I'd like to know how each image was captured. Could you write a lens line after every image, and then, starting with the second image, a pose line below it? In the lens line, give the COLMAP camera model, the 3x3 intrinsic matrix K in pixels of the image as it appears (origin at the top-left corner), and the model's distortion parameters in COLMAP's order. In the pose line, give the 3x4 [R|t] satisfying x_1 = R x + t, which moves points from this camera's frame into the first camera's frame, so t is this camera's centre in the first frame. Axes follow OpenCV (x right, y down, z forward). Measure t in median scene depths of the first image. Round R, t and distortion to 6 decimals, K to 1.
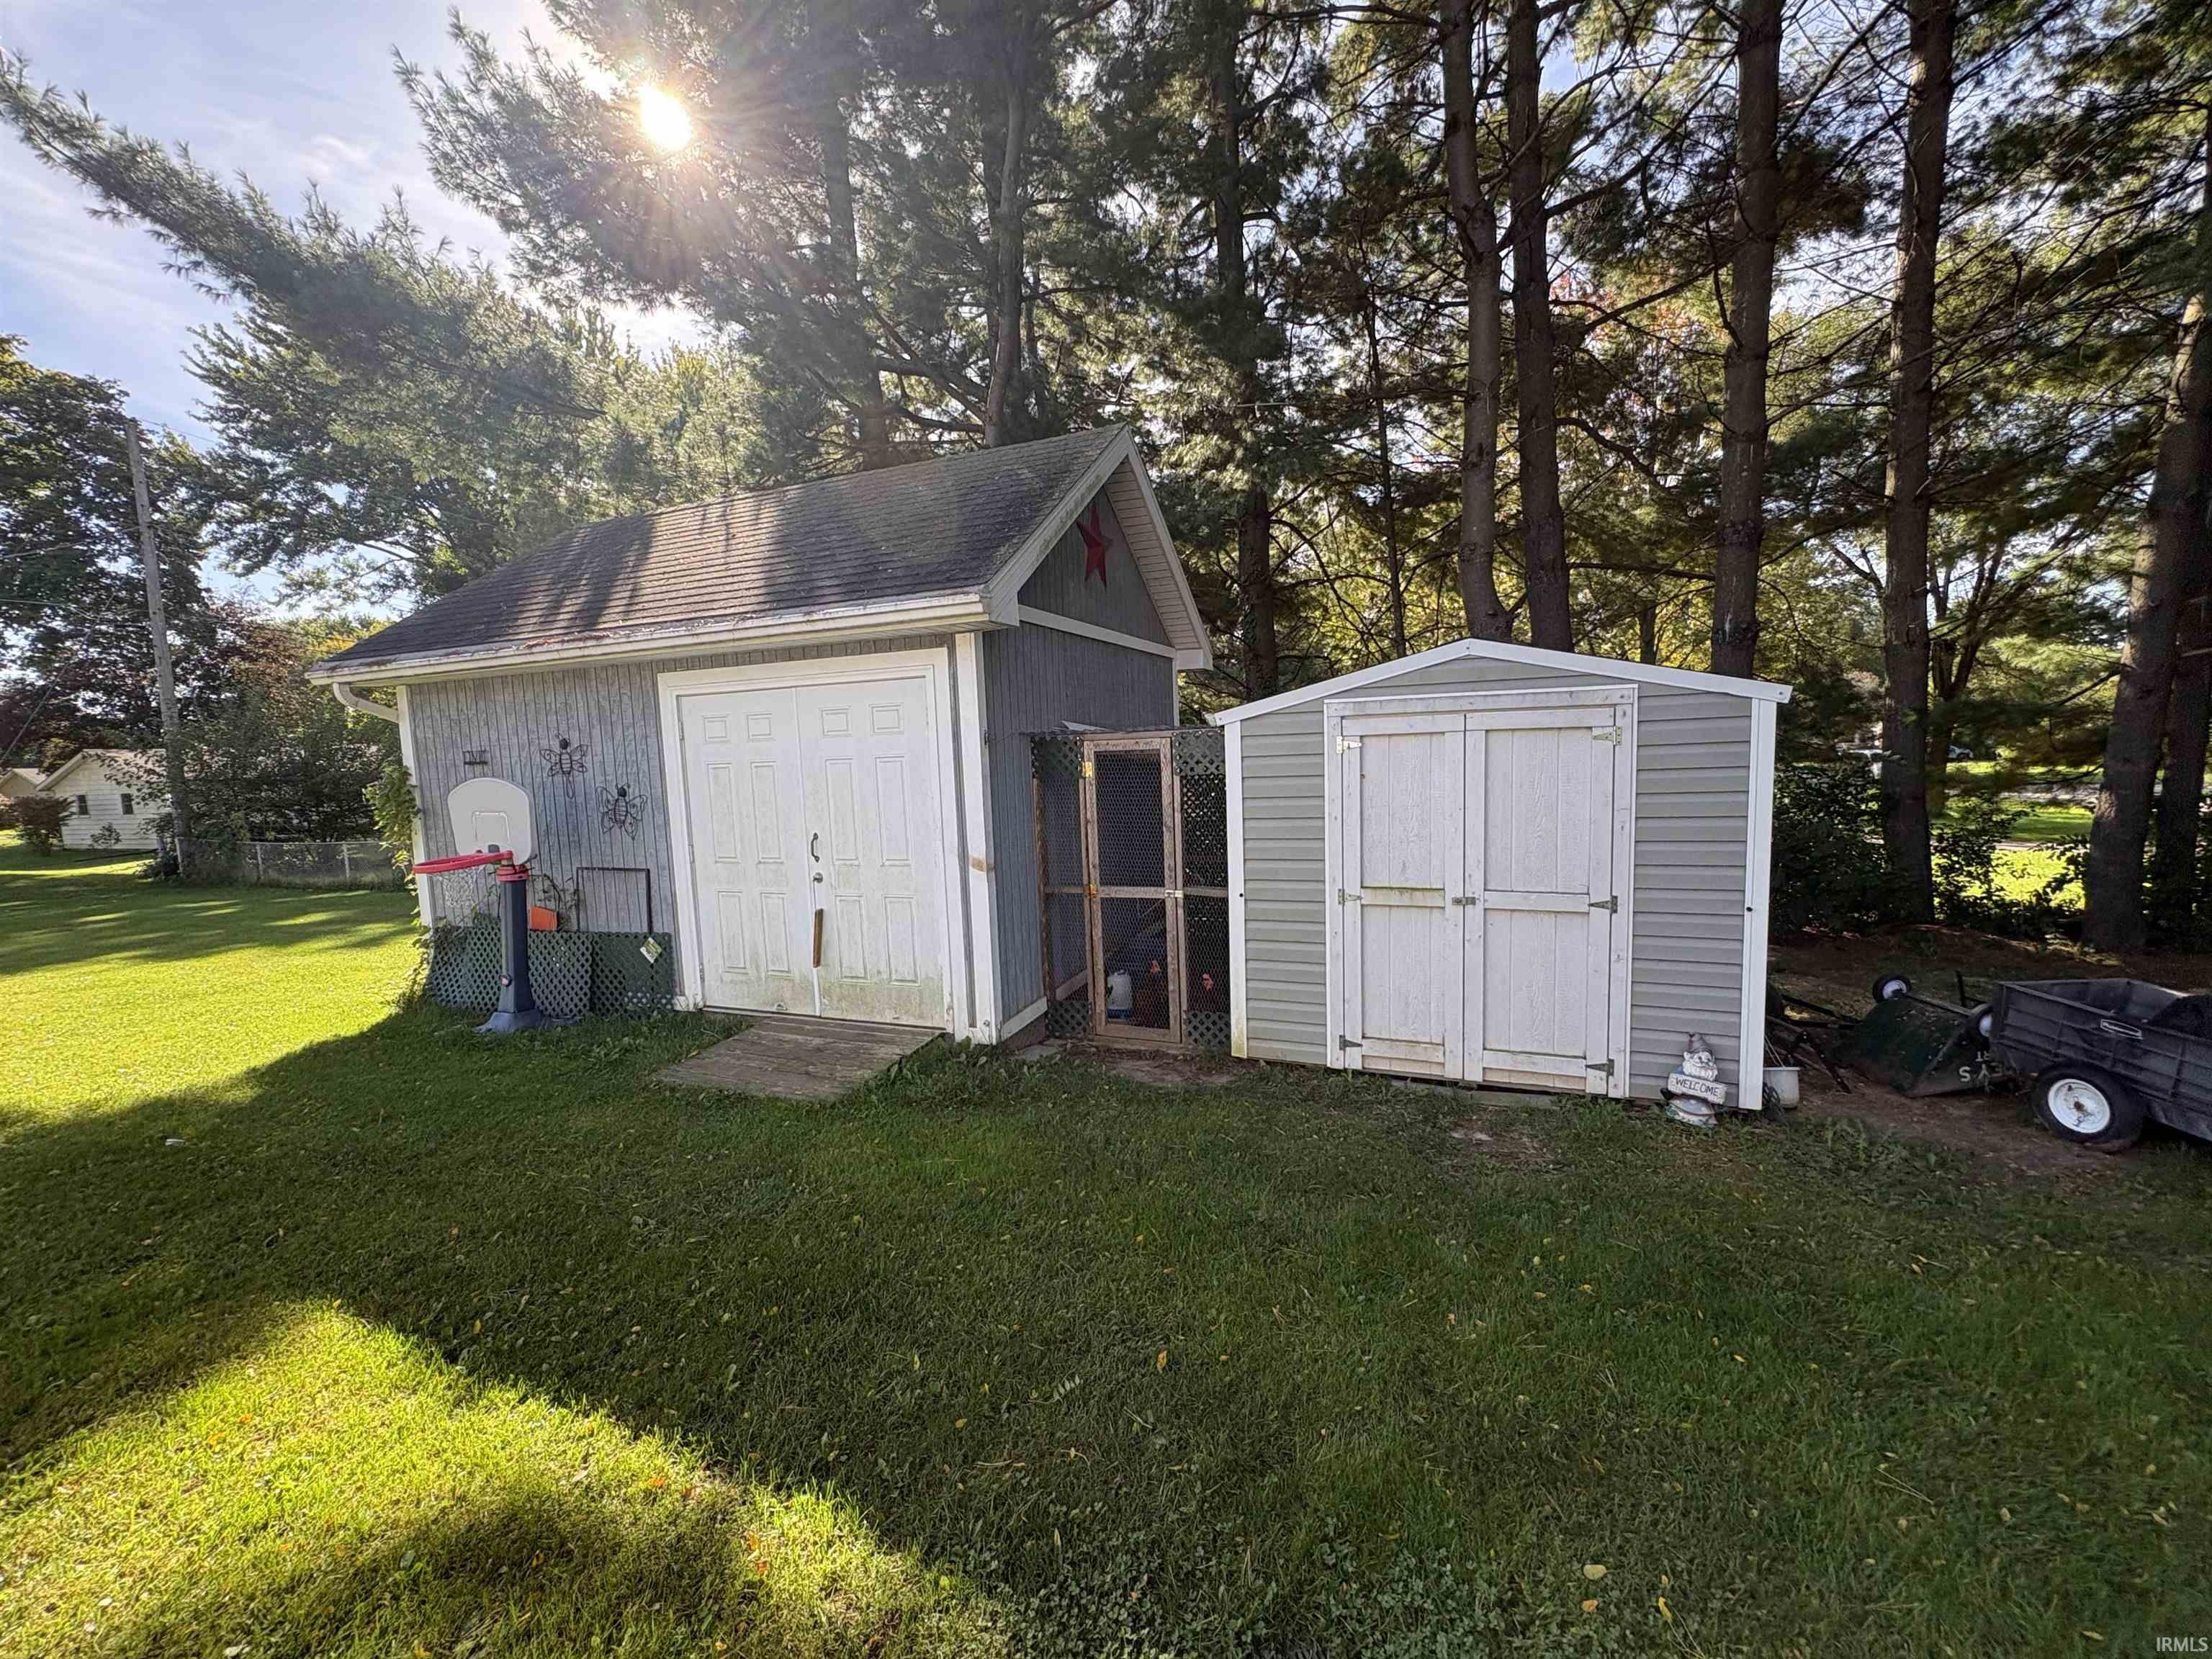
lens RADIAL K [[883.9, 0, 1099.2], [0, 883.9, 830.2], [0, 0, 1]] dist [0.000622, -0.000141]
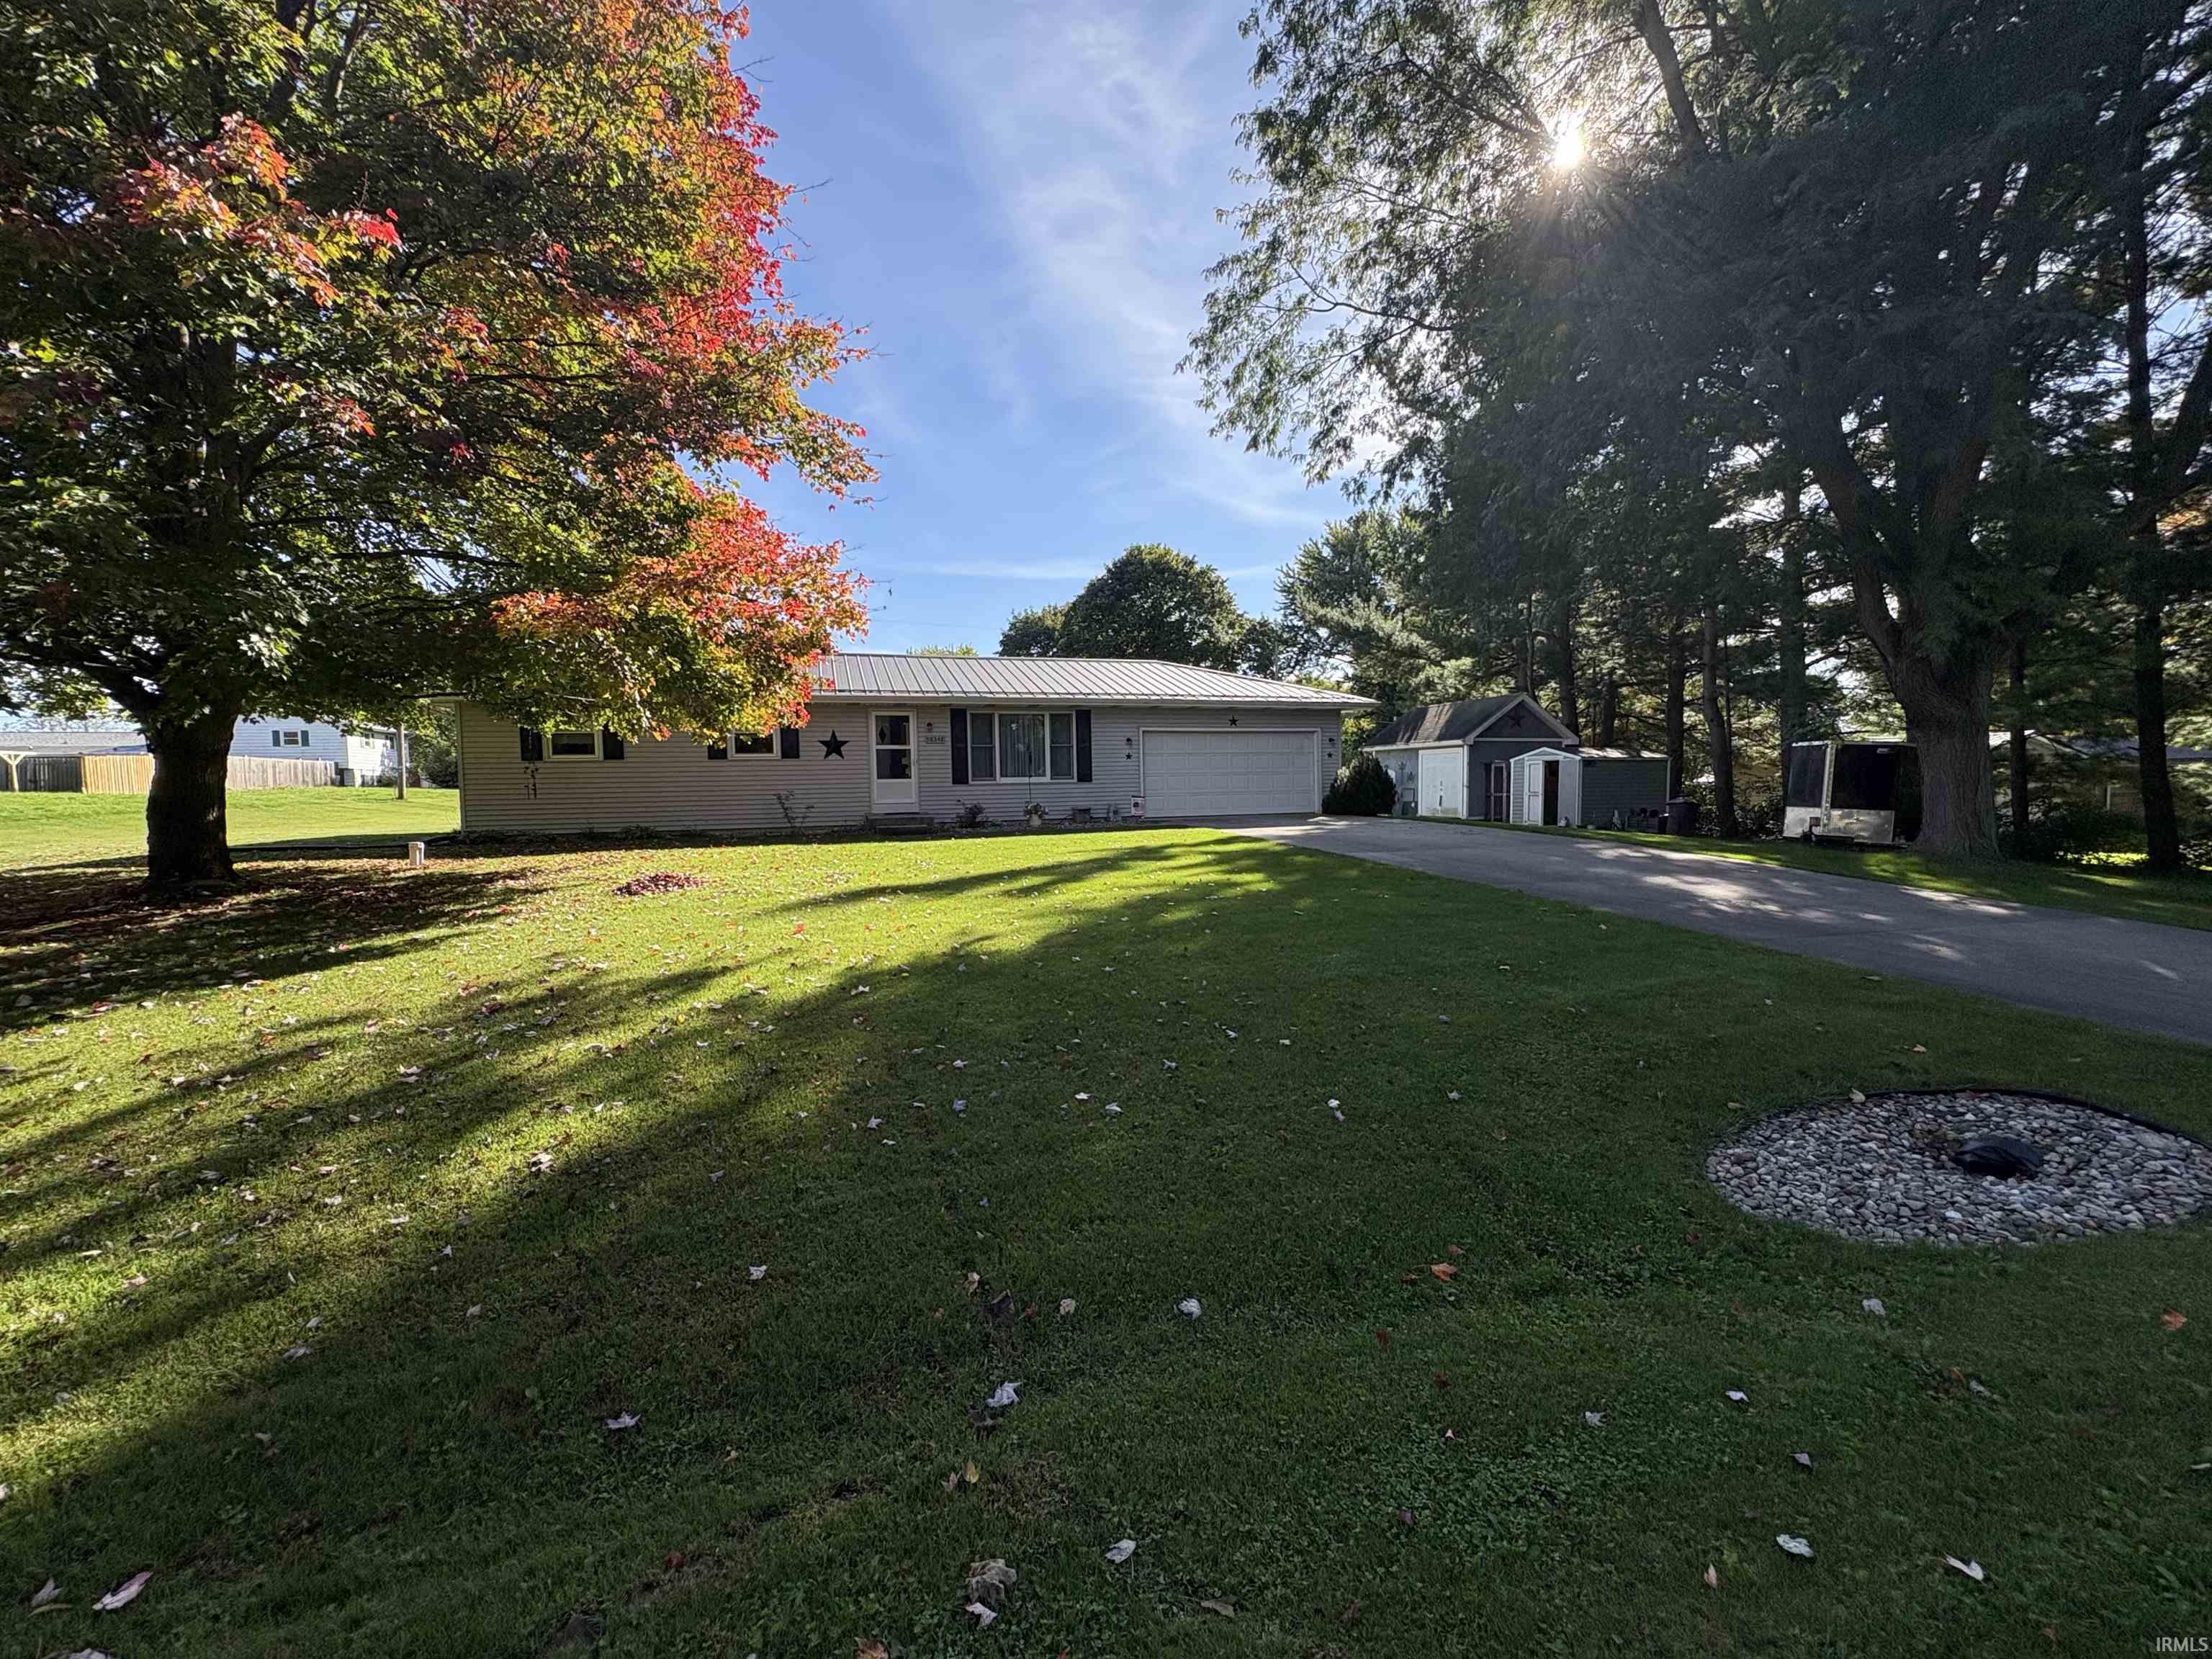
lens RADIAL K [[883.9, 0, 1099.2], [0, 883.9, 830.2], [0, 0, 1]] dist [0.000622, -0.000141]
pose [[0.622849, 0.070843, -0.779128, 2.295679], [-0.089370, 0.995815, 0.019102, 0.341233], [0.777221, 0.057733, 0.626574, -3.513606]]
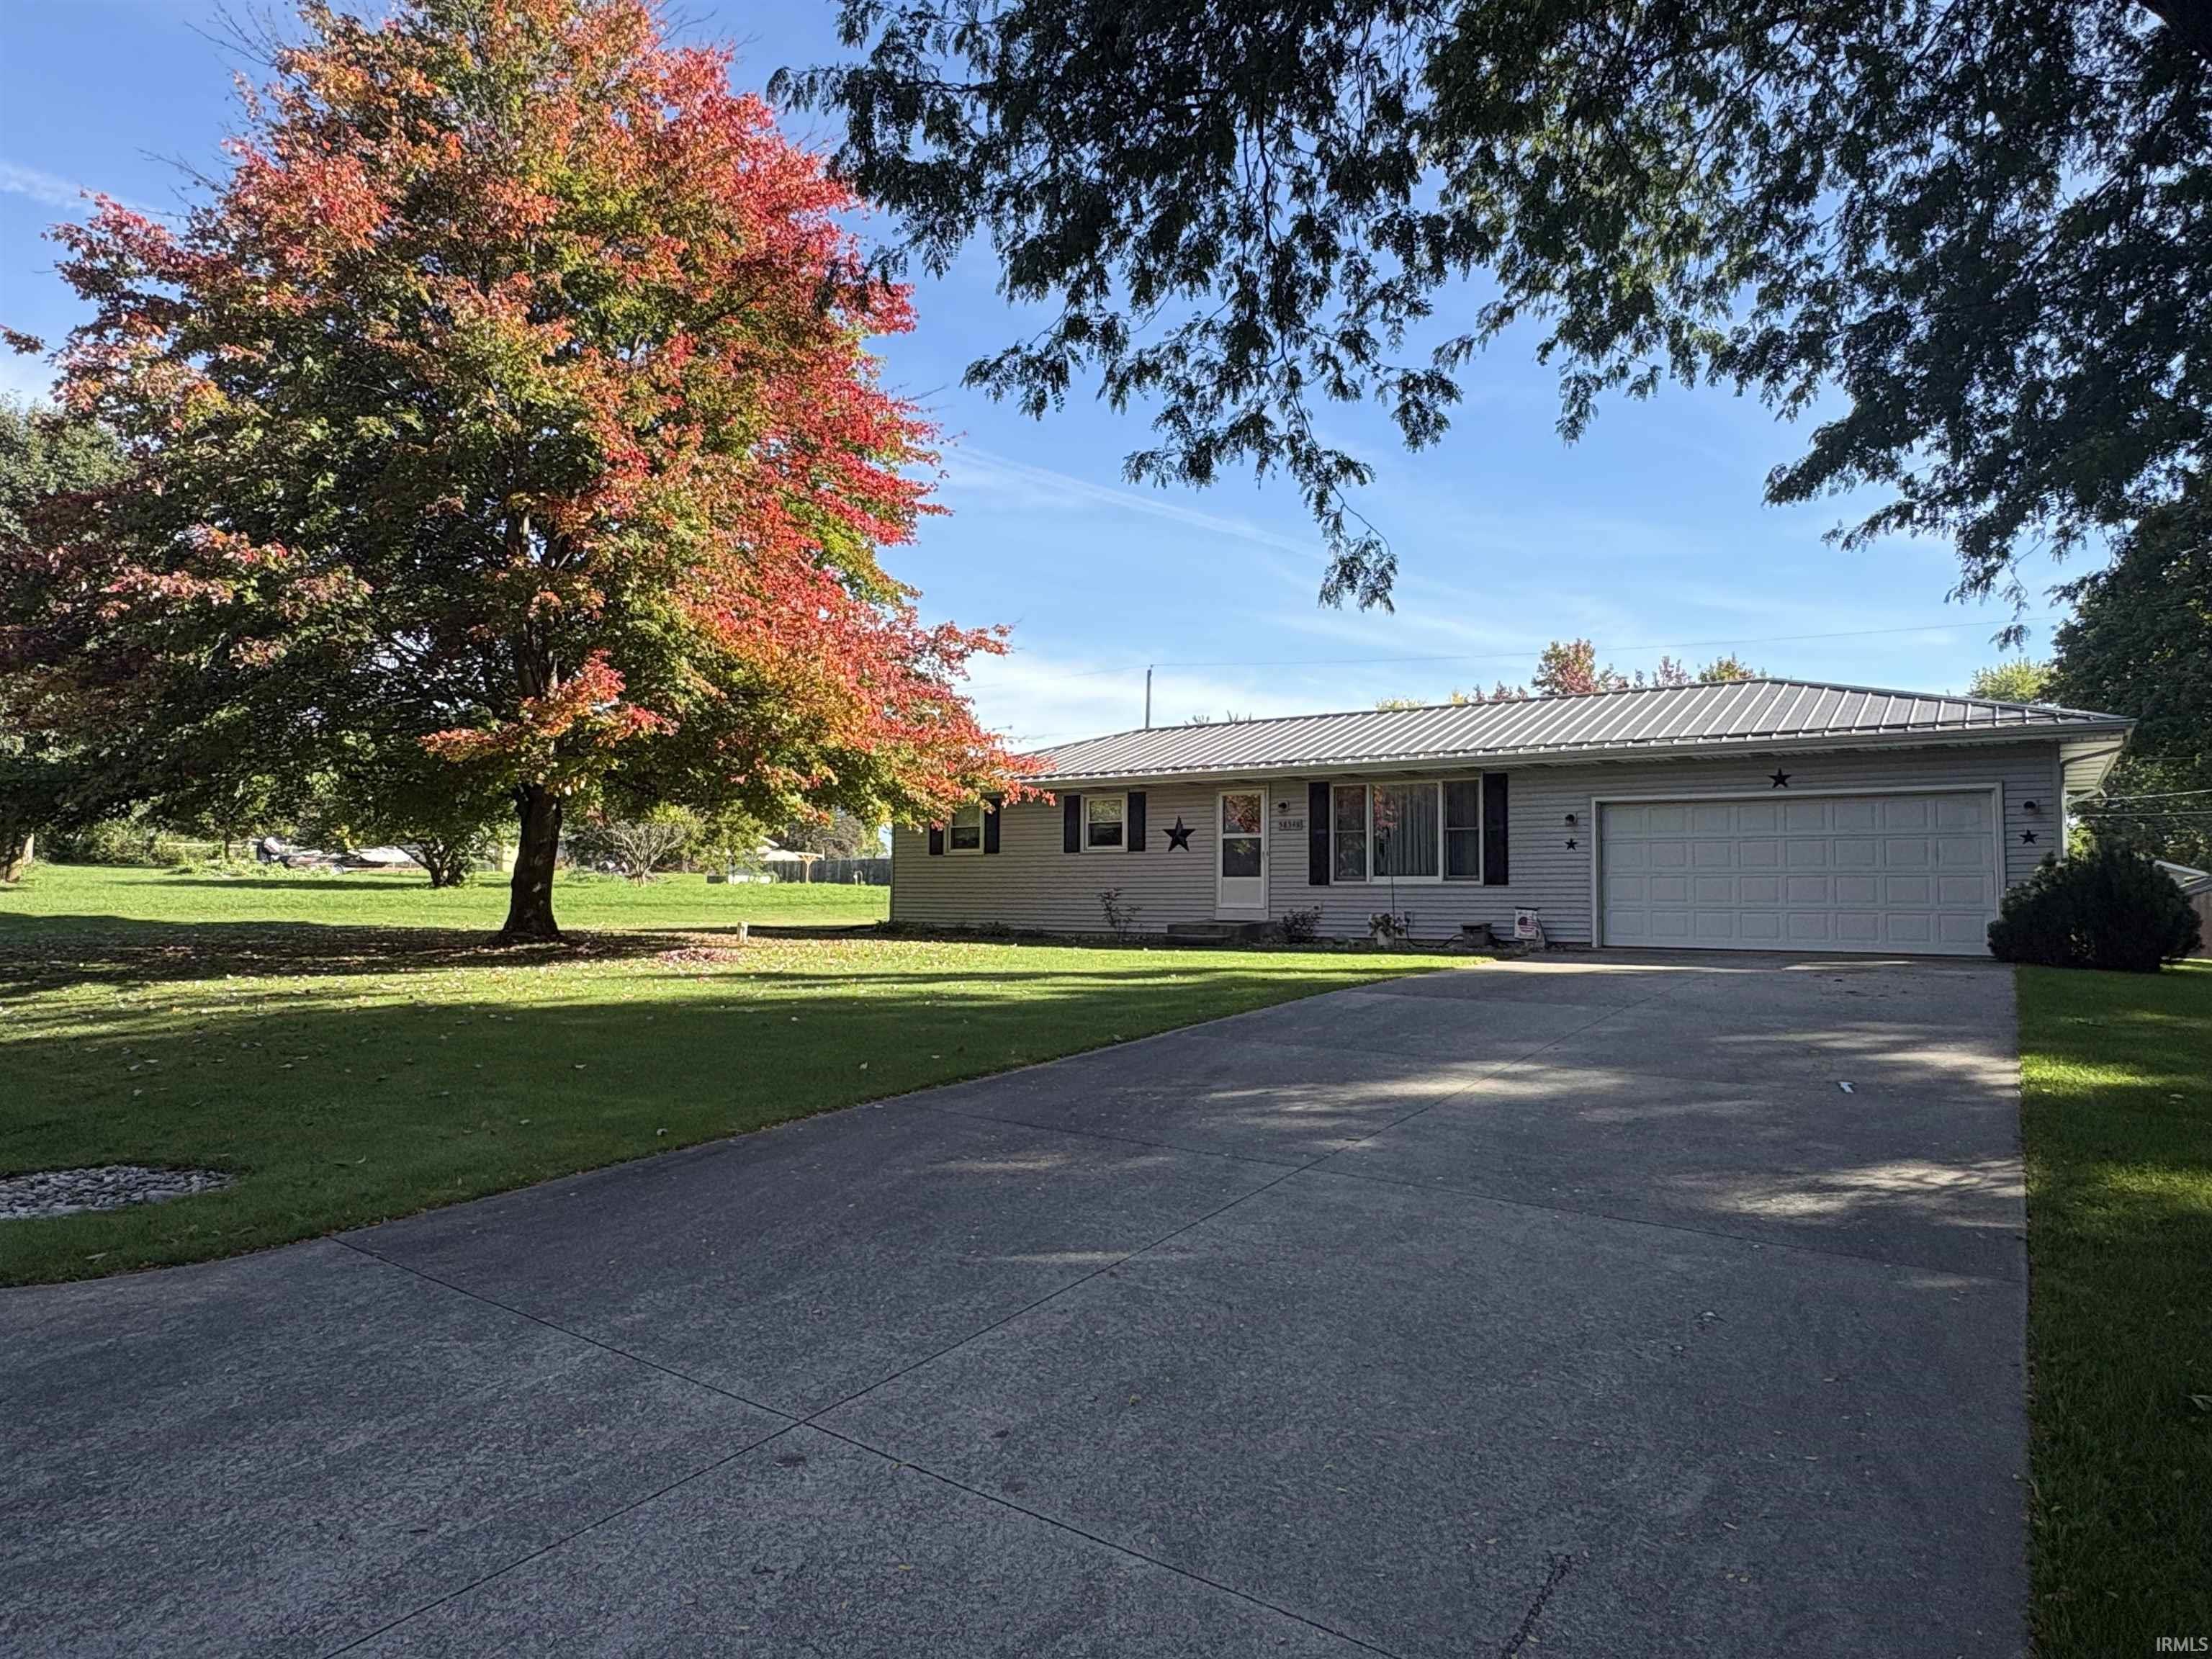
lens RADIAL K [[1327.1, 0, 1106.0], [0, 1327.1, 829.5], [0, 0, 1]] dist [0.018606, 0.000173]
pose [[-0.226194, -0.015080, -0.973966, 3.051989], [-0.100723, 0.994882, 0.007988, 0.150856], [0.968861, 0.099907, -0.226555, -1.537864]]
